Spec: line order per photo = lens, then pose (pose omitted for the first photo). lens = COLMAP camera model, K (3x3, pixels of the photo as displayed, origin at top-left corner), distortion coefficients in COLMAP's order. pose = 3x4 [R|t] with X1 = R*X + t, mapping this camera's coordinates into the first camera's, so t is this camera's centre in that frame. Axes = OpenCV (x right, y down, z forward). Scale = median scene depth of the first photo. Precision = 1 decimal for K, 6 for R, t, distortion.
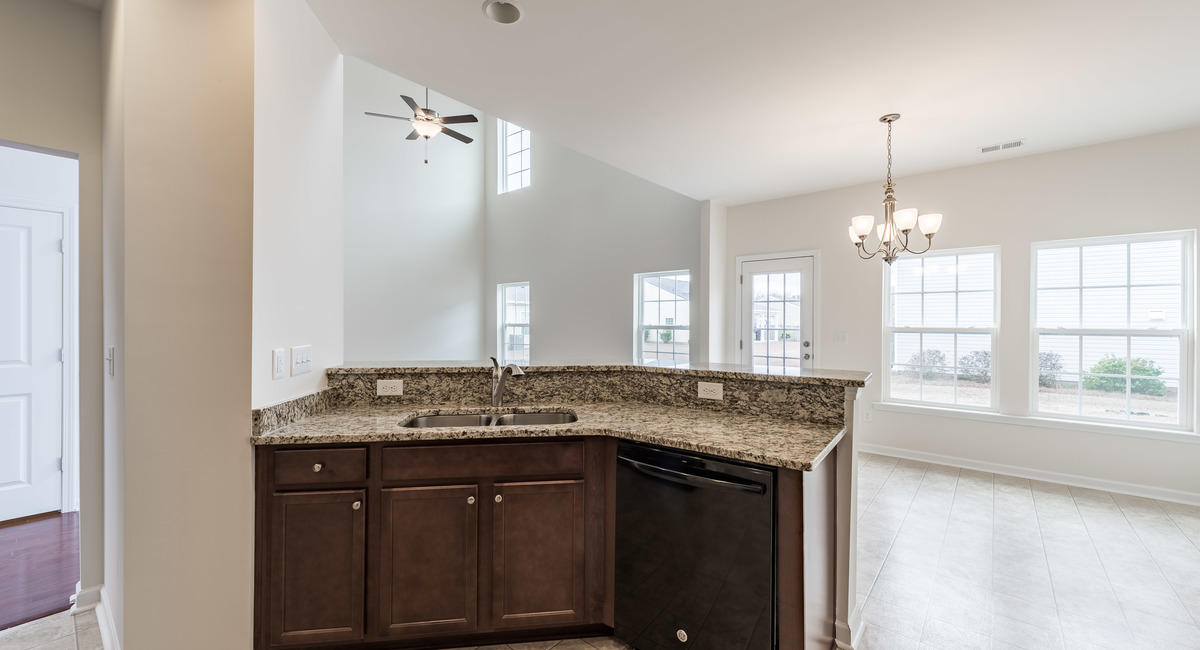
lens RADIAL K [[484.4, 0, 594.1], [0, 484.4, 326.1], [0, 0, 1]] dist [0.000248, 0.000388]
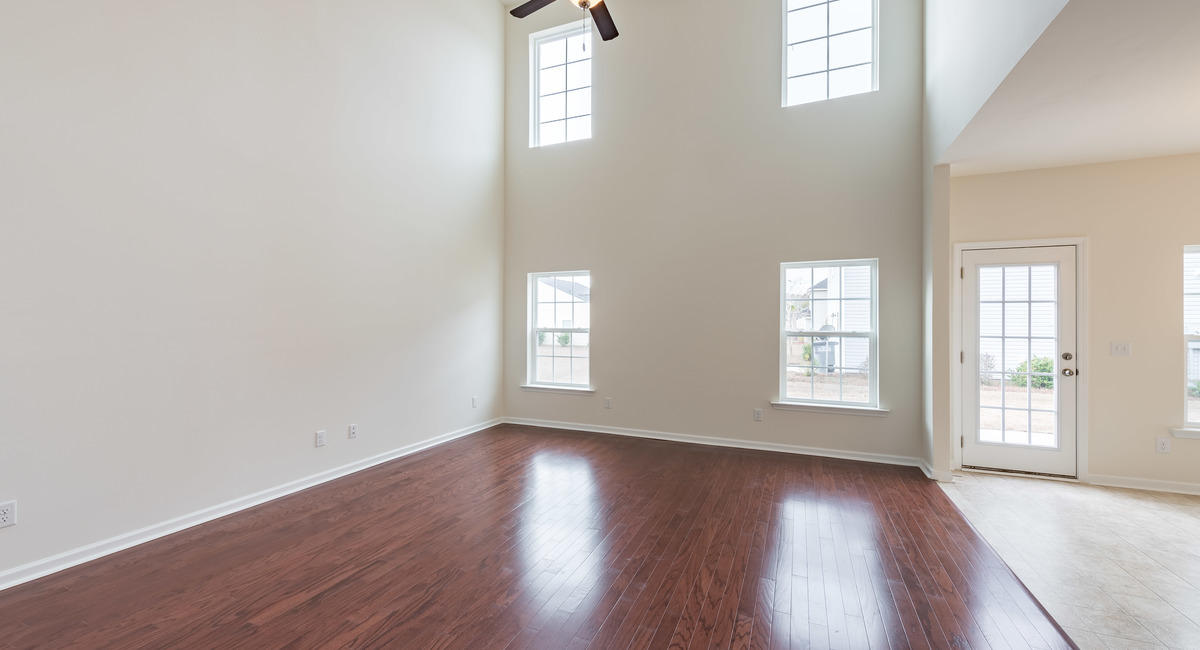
lens RADIAL K [[484.4, 0, 599.5], [0, 484.4, 319.6], [0, 0, 1]] dist [0.000248, 0.000388]
pose [[0.950581, 0.006870, 0.310401, -0.266198], [-0.001344, 0.999837, -0.018011, -0.003611], [-0.310474, 0.016704, 0.950435, 0.241054]]
